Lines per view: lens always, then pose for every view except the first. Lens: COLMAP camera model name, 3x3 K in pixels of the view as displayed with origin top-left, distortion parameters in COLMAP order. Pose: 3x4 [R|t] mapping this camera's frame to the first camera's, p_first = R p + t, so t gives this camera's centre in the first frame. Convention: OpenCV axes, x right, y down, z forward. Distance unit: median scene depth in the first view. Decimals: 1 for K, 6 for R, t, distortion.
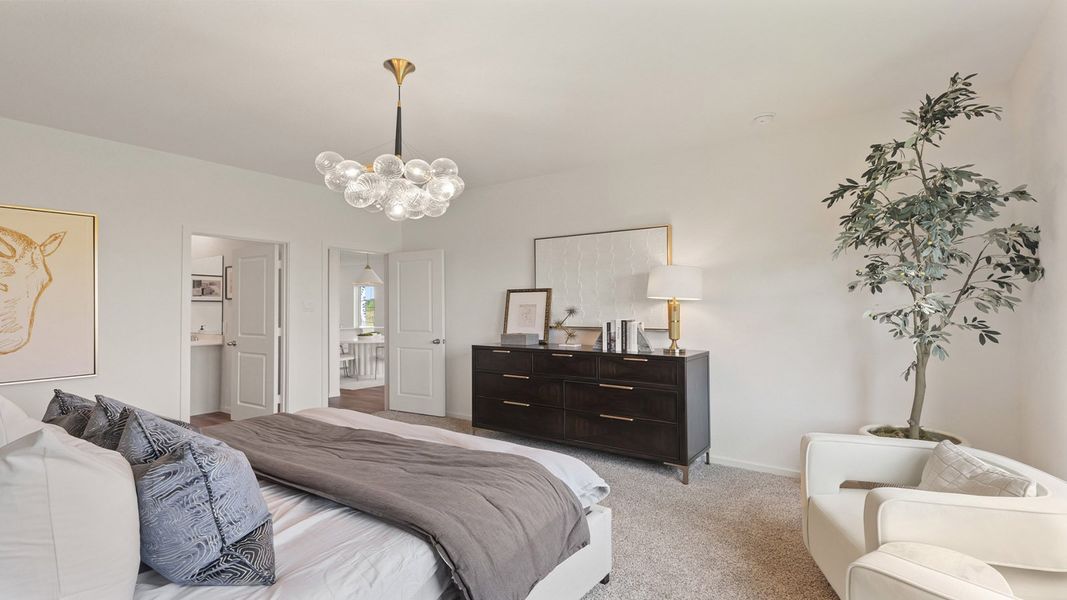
lens RADIAL K [[499.4, 0, 539.9], [0, 499.4, 303.1], [0, 0, 1]] dist [0.012907, 0.000383]
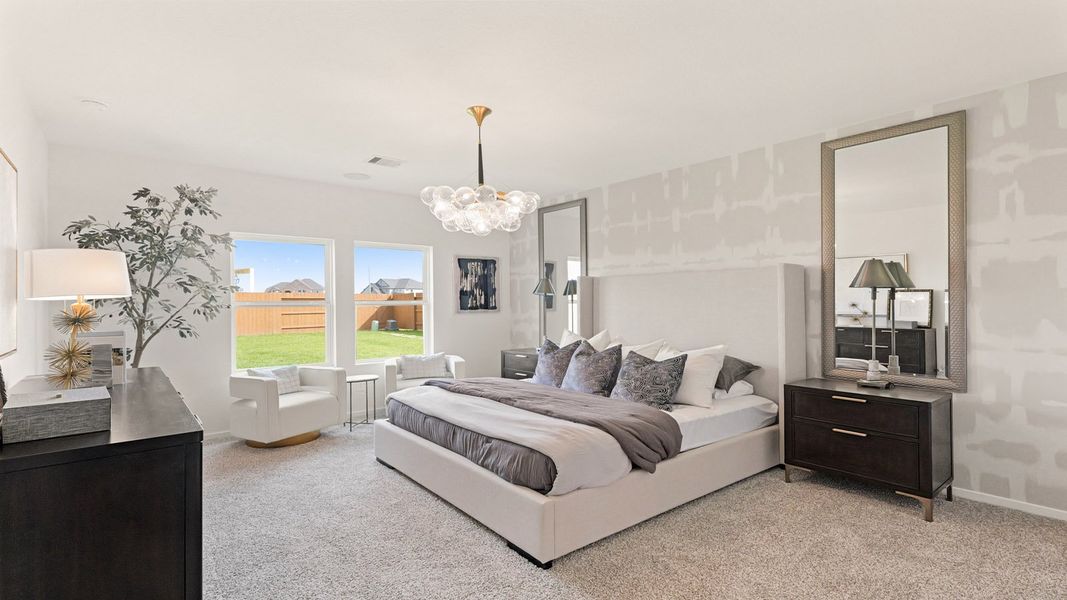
lens RADIAL K [[496.3, 0, 523.5], [0, 496.3, 301.6], [0, 0, 1]] dist [0.003107, 0.000182]
pose [[-0.968387, 0.008058, 0.249324, -0.424733], [0.005877, 0.999938, -0.009491, 0.004056], [-0.249385, -0.007725, -0.968374, 1.333158]]
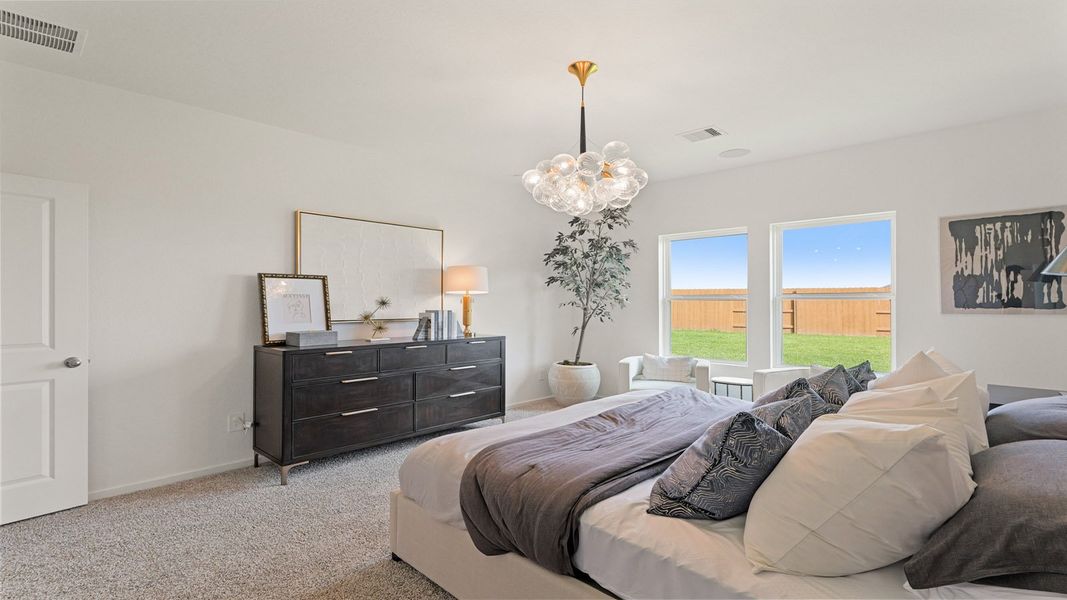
lens RADIAL K [[488.1, 0, 533.5], [0, 488.1, 300.0], [0, 0, 1]] dist [-0.003070, -0.000373]
pose [[0.133105, 0.007165, 0.991076, -0.811129], [-0.011843, 0.999914, -0.005638, 0.012880], [-0.991031, -0.010987, 0.133179, 0.596554]]
